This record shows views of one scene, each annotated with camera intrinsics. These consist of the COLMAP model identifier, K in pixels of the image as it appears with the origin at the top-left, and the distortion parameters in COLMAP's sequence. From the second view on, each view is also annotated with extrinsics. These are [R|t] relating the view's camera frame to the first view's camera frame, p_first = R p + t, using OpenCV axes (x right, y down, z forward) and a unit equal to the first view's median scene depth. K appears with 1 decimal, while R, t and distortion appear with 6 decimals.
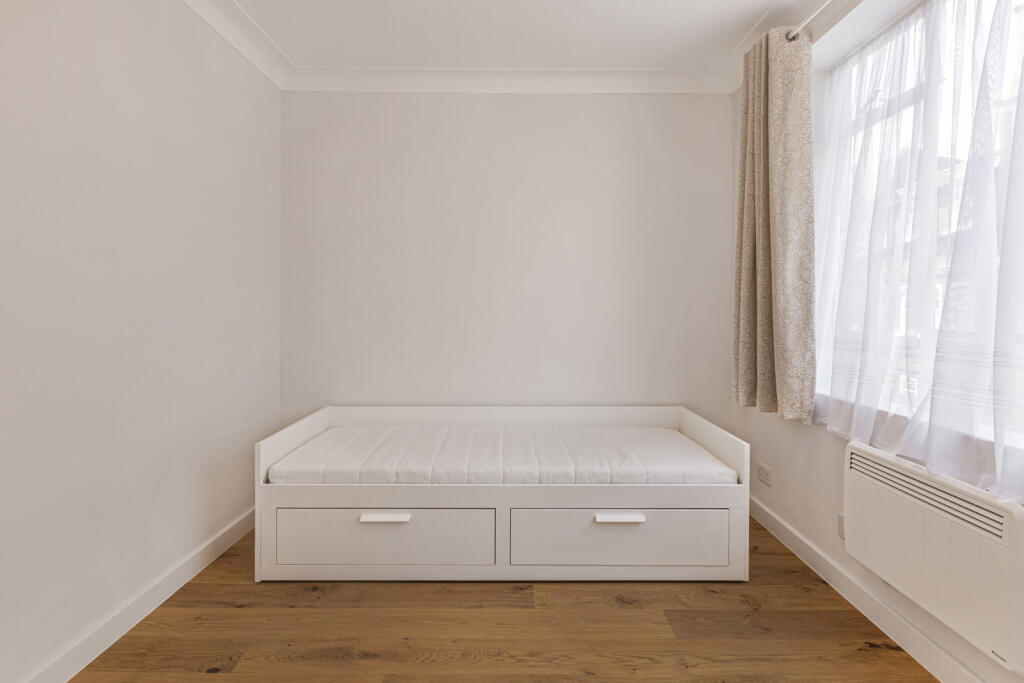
lens RADIAL K [[546.8, 0, 513.4], [0, 546.8, 315.8], [0, 0, 1]] dist [0.003947, -0.000088]
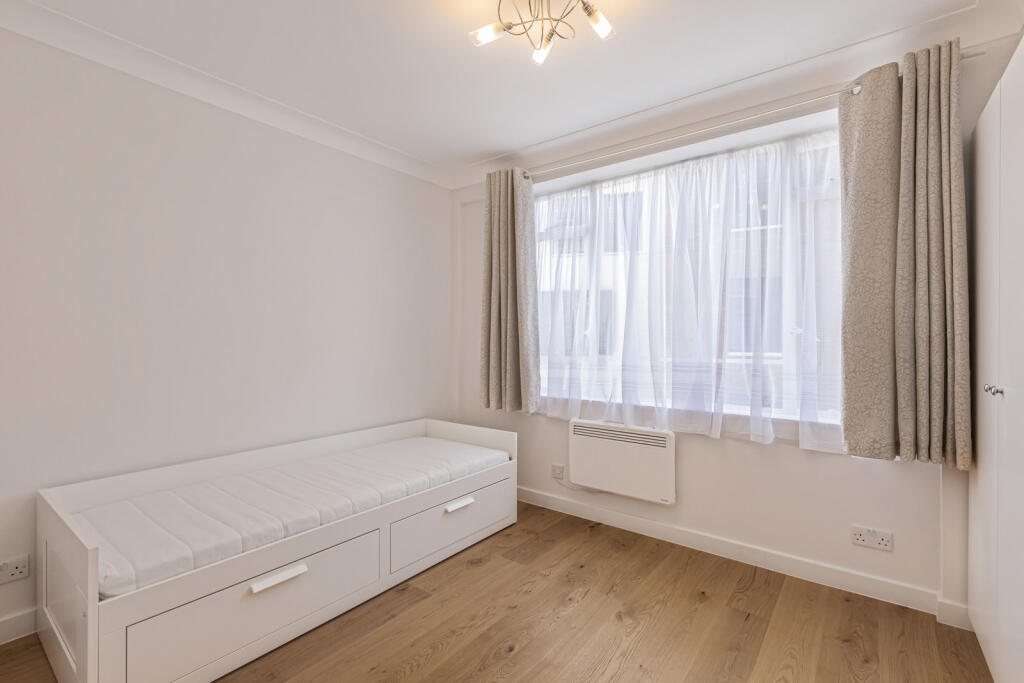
lens RADIAL K [[457.5, 0, 543.7], [0, 457.5, 338.4], [0, 0, 1]] dist [0.007087, 0.000150]
pose [[0.589901, -0.000935, 0.807475, -0.583509], [0.009736, 0.999935, -0.005955, -0.023902], [-0.807417, 0.011374, 0.589872, 0.178461]]
